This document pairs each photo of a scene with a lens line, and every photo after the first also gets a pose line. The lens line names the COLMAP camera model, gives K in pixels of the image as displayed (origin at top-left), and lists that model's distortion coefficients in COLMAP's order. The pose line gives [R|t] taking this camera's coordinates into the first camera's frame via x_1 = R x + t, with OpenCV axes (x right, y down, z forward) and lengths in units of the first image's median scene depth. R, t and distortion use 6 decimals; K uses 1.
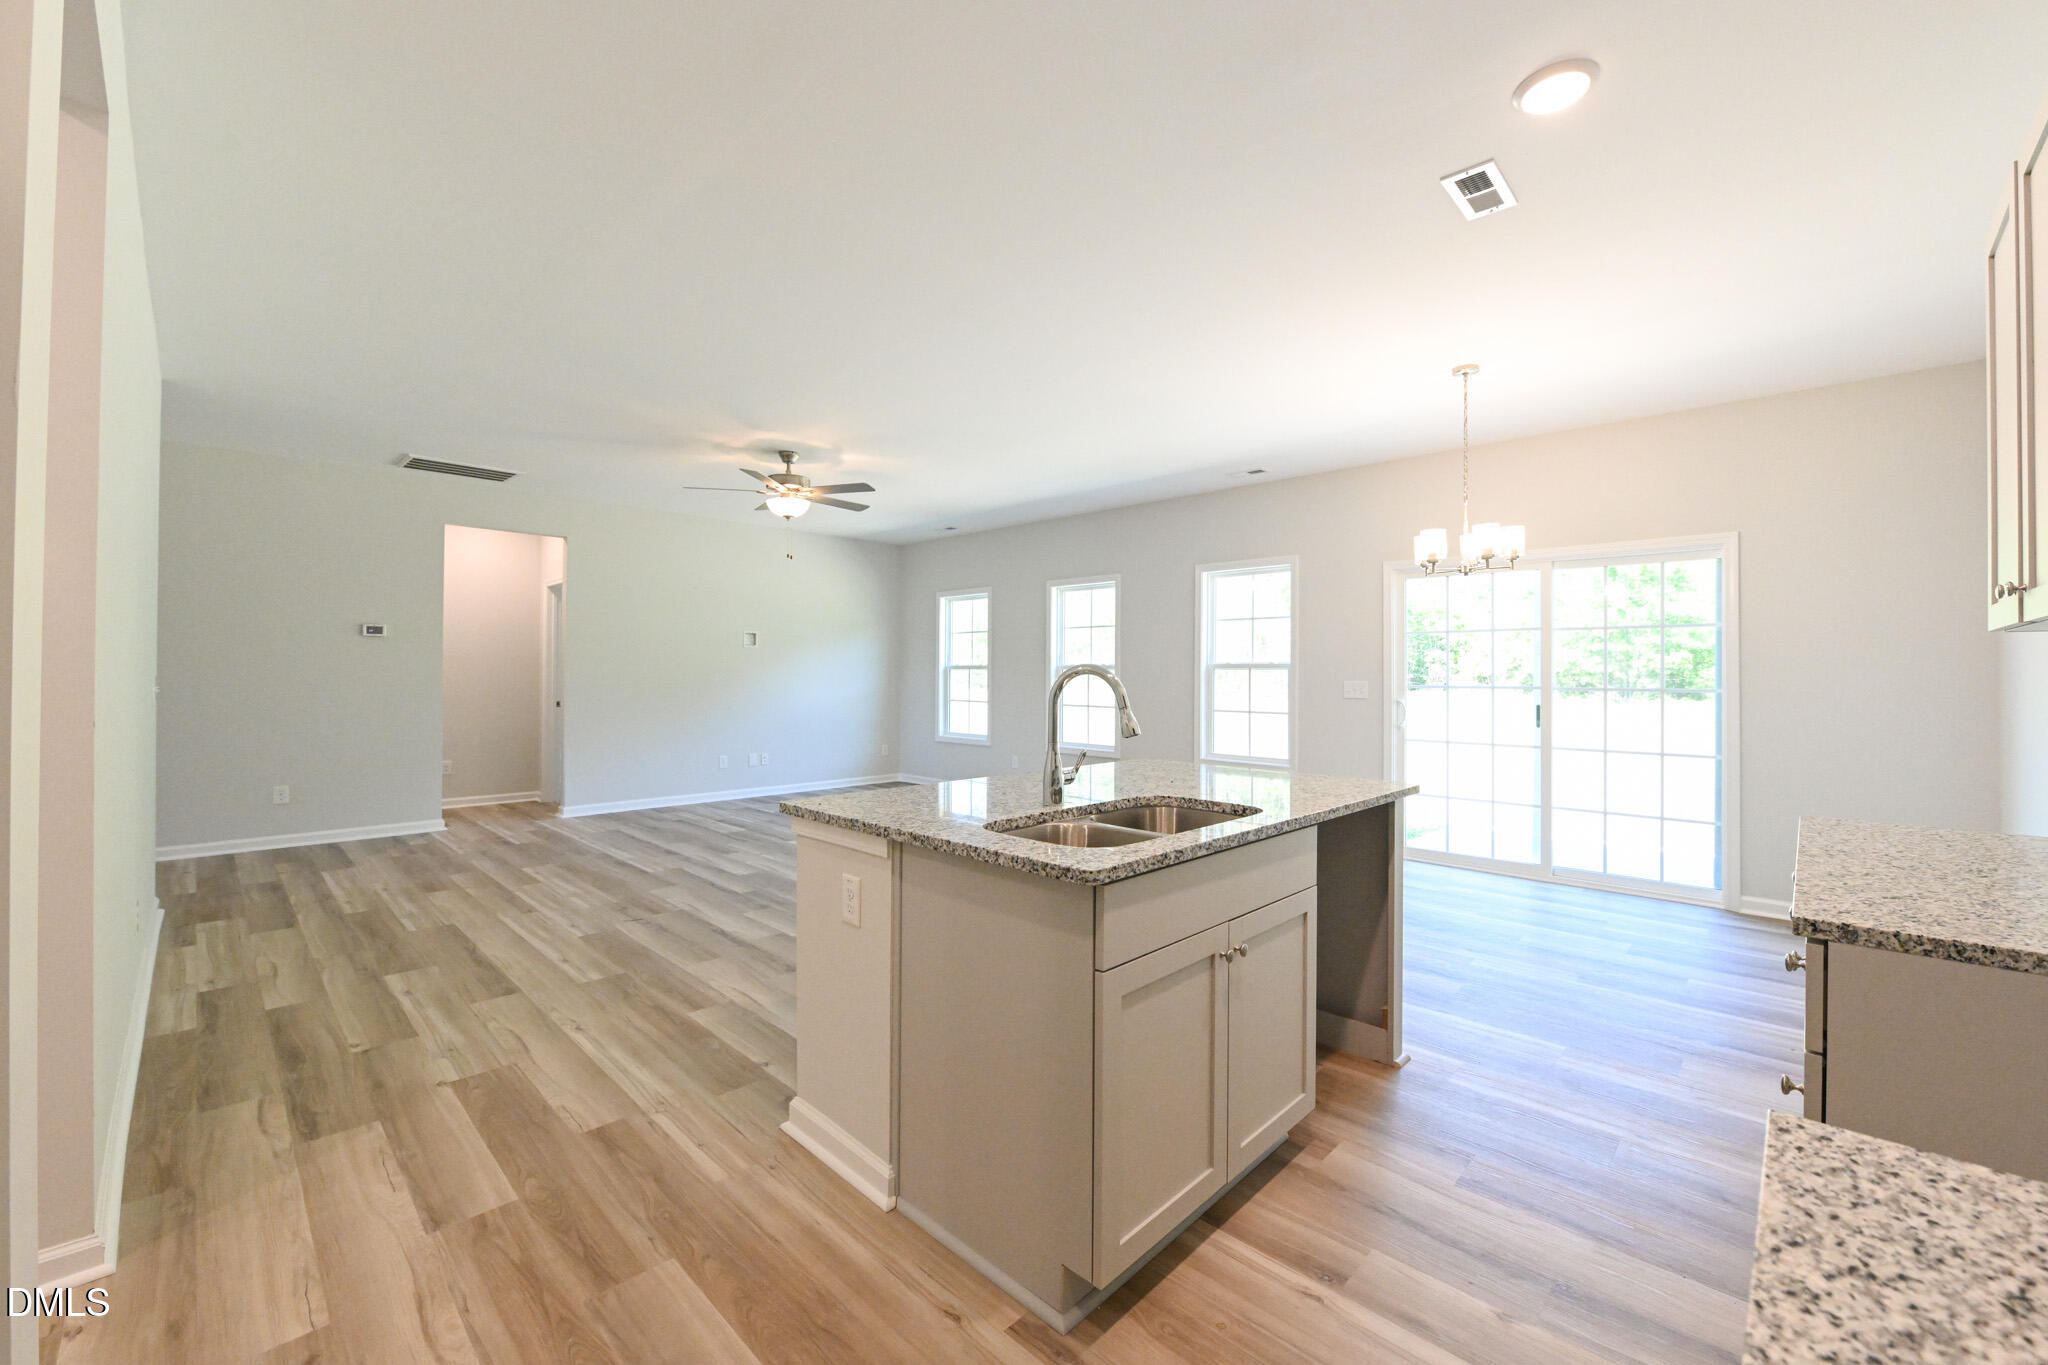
lens RADIAL K [[816.2, 0, 1026.9], [0, 816.2, 671.3], [0, 0, 1]] dist [-0.005035, -0.000513]
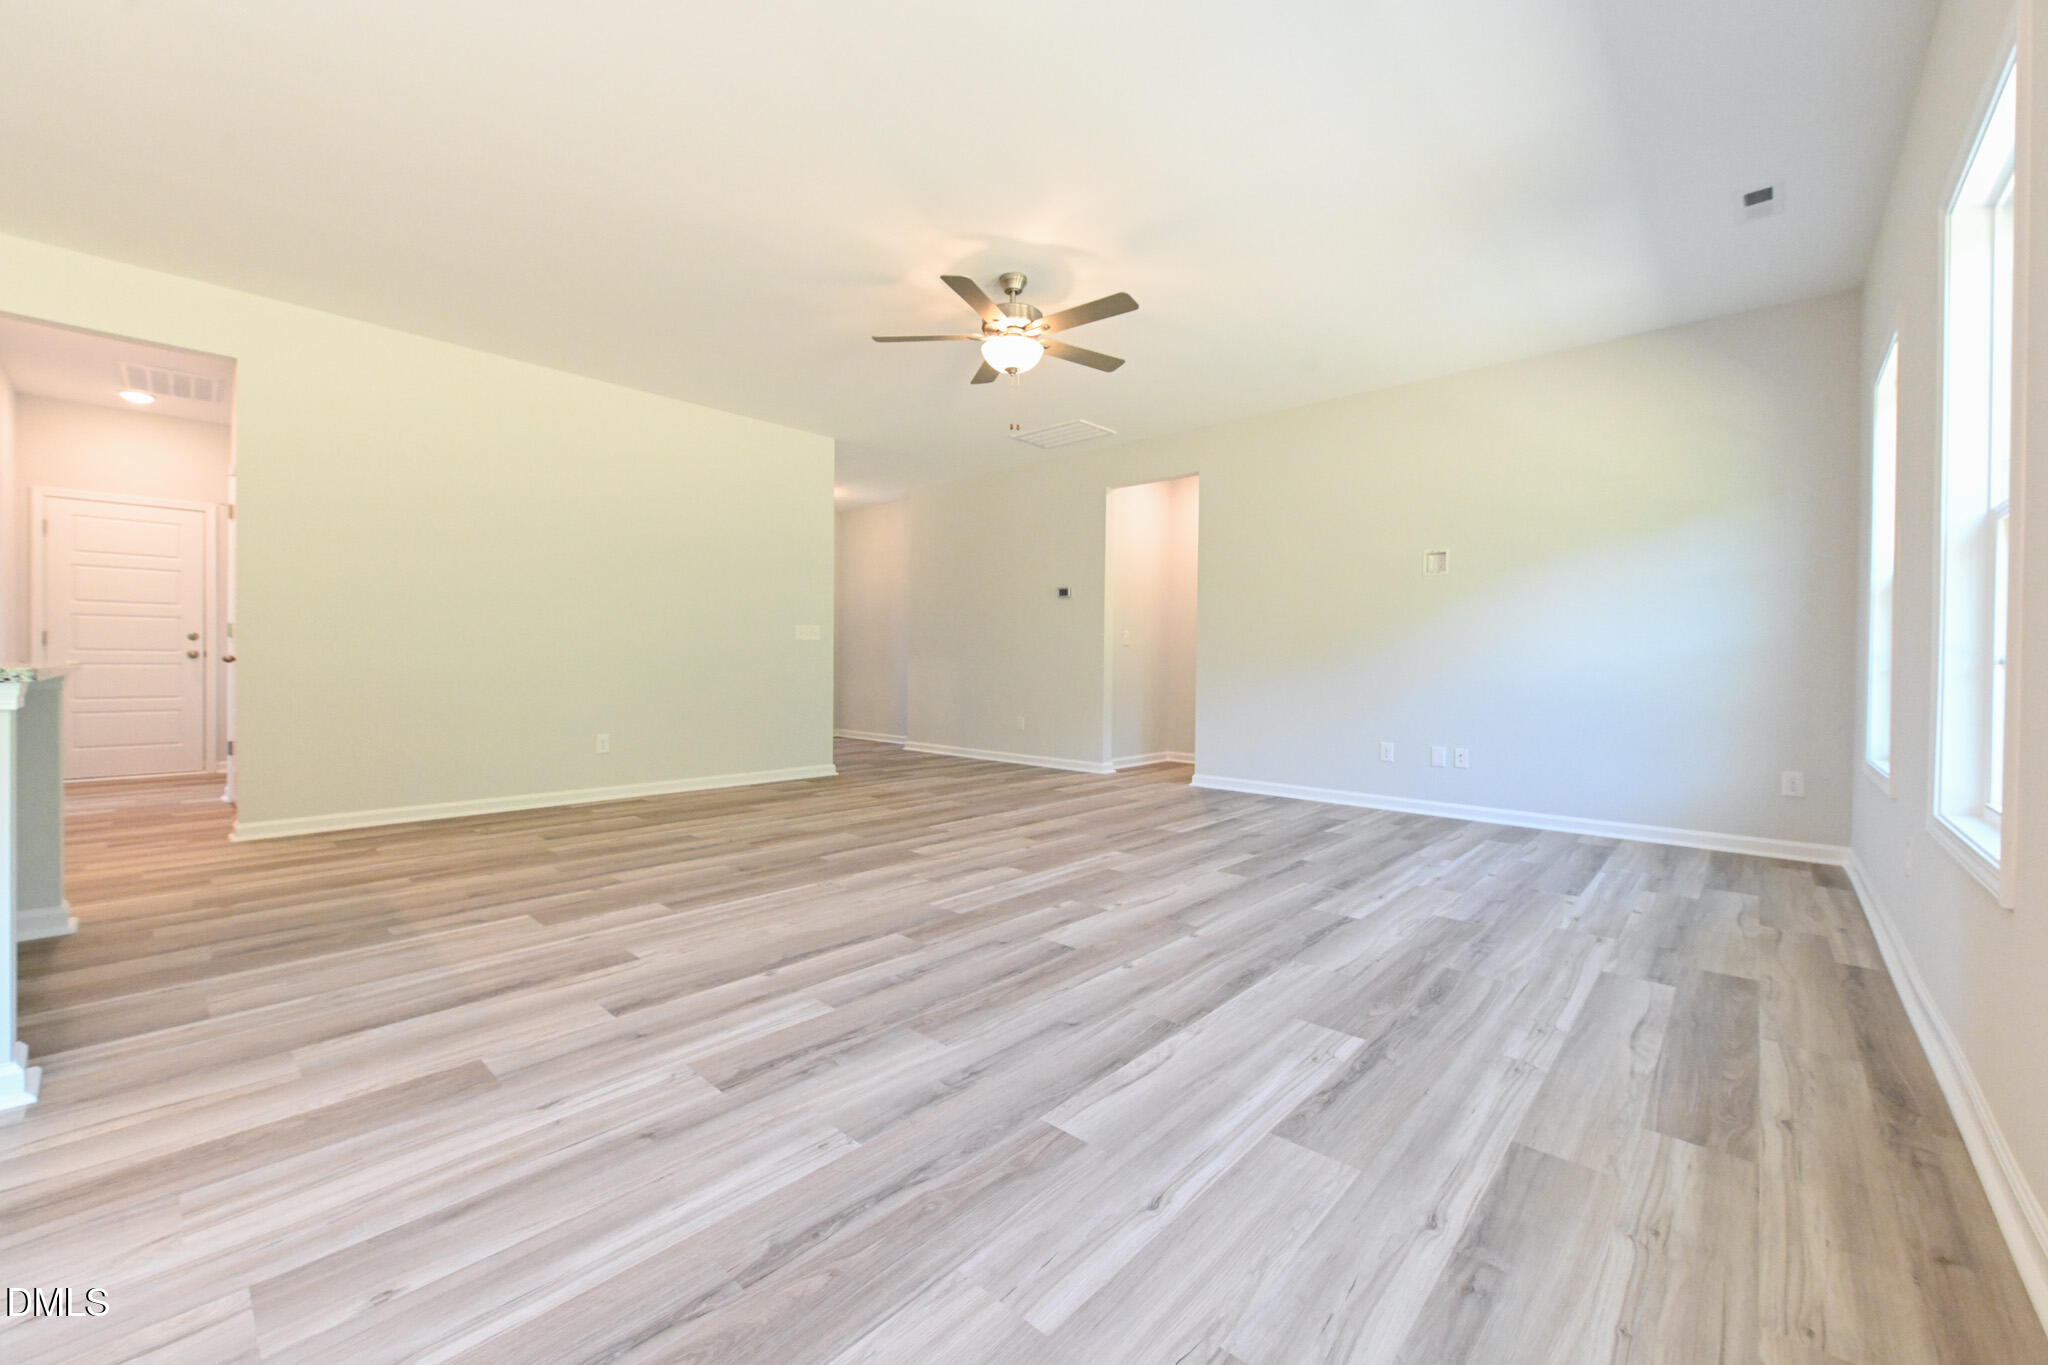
lens RADIAL K [[802.9, 0, 1025.8], [0, 802.9, 669.8], [0, 0, 1]] dist [-0.003695, -0.000719]
pose [[0.031500, 0.001380, -0.999503, 0.574844], [-0.005145, 0.999986, 0.001219, 0.096079], [0.999490, 0.005104, 0.031507, 1.437536]]
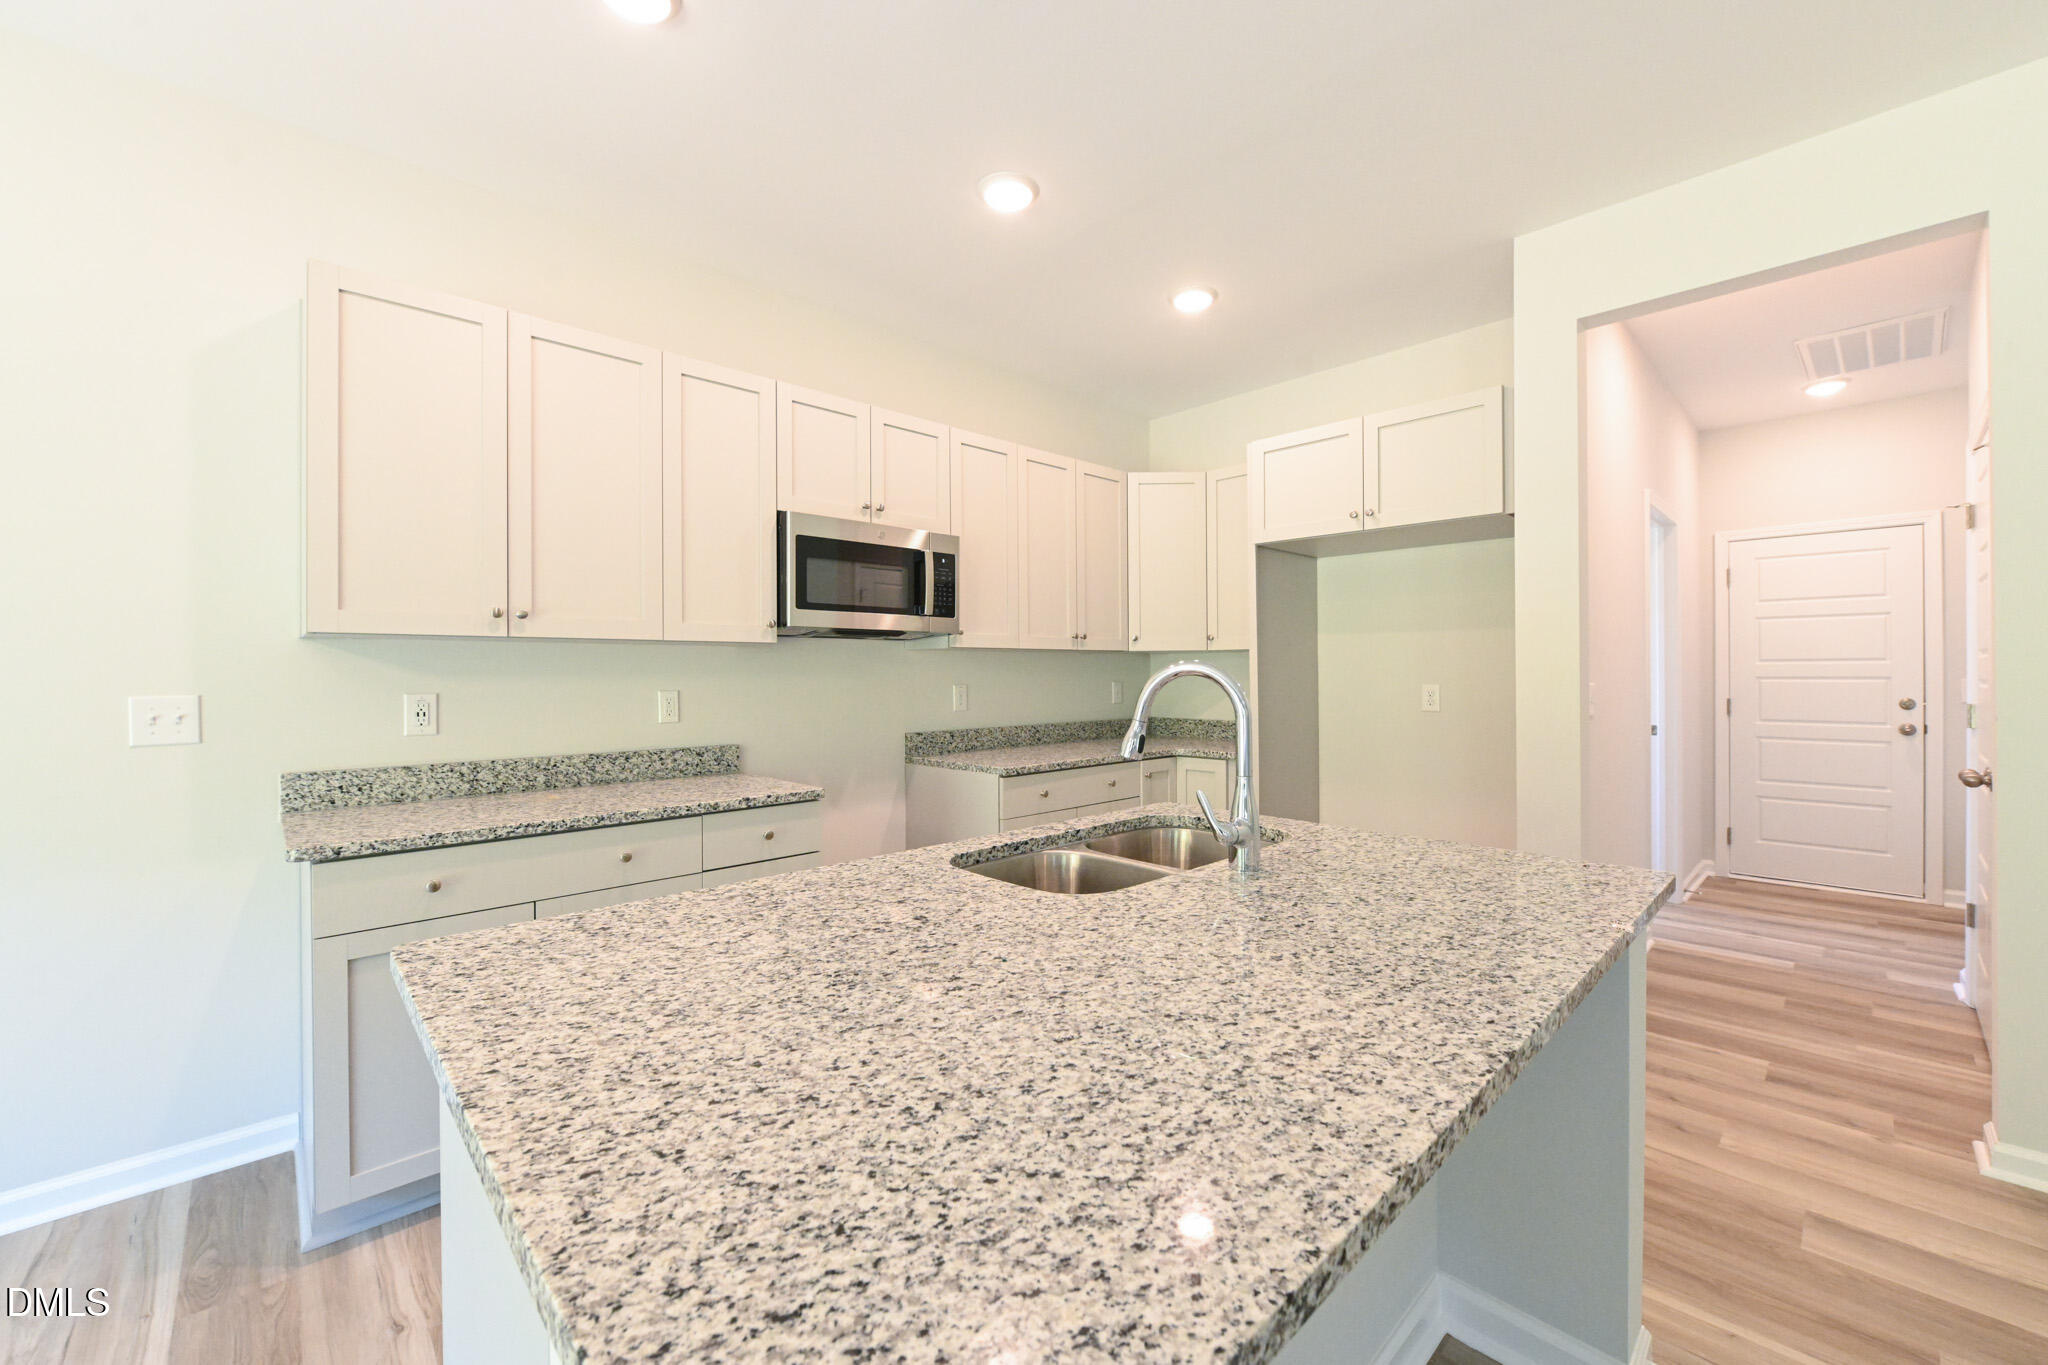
lens RADIAL K [[802.9, 0, 1025.8], [0, 802.9, 669.8], [0, 0, 1]] dist [-0.003695, -0.000719]
pose [[-0.999267, -0.004151, 0.038060, 0.107912], [-0.004442, 0.999961, -0.007571, 0.003479], [-0.038028, -0.007735, -0.999247, 0.978969]]
